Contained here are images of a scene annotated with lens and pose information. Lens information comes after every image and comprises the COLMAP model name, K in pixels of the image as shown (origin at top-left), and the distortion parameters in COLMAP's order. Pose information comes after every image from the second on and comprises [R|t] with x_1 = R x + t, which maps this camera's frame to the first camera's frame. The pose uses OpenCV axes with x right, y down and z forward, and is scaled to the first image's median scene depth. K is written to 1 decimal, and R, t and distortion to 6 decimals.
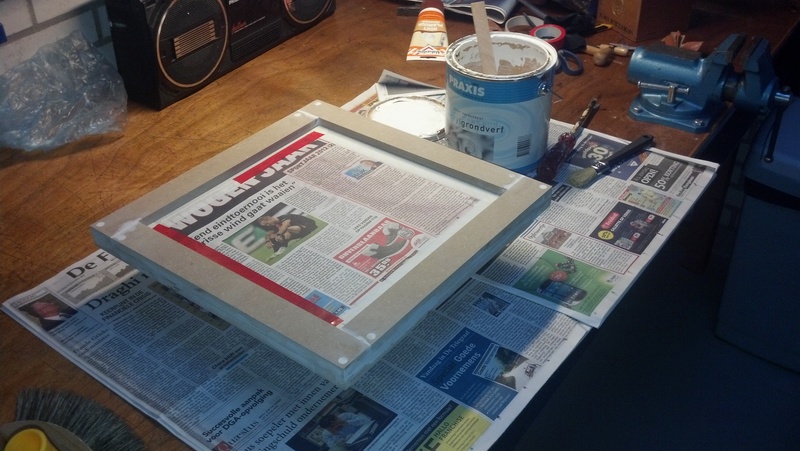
lens RADIAL K [[860.7, 0, 400.0], [0, 860.7, 225.5], [0, 0, 1]] dist [0.148811, -0.488924]
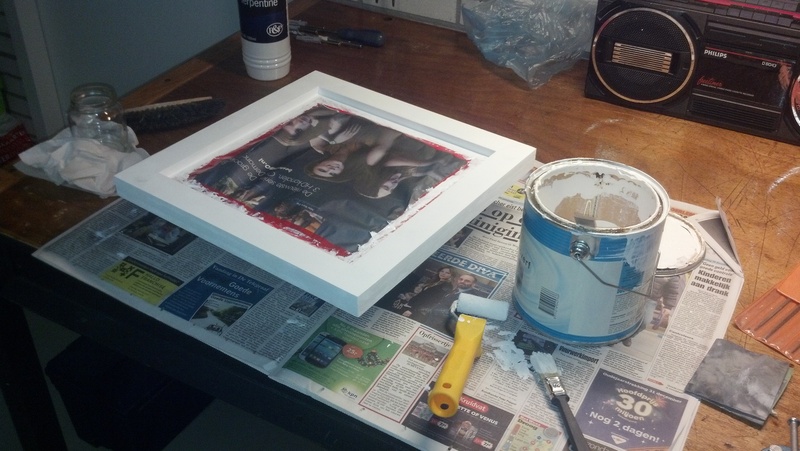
lens RADIAL K [[860.7, 0, 400.0], [0, 860.7, 225.5], [0, 0, 1]] dist [0.148811, -0.488924]
pose [[0.110264, 0.599771, -0.792538, 0.752894], [-0.599428, 0.676185, 0.428321, -0.410706], [0.792797, 0.427841, 0.434078, 0.517552]]
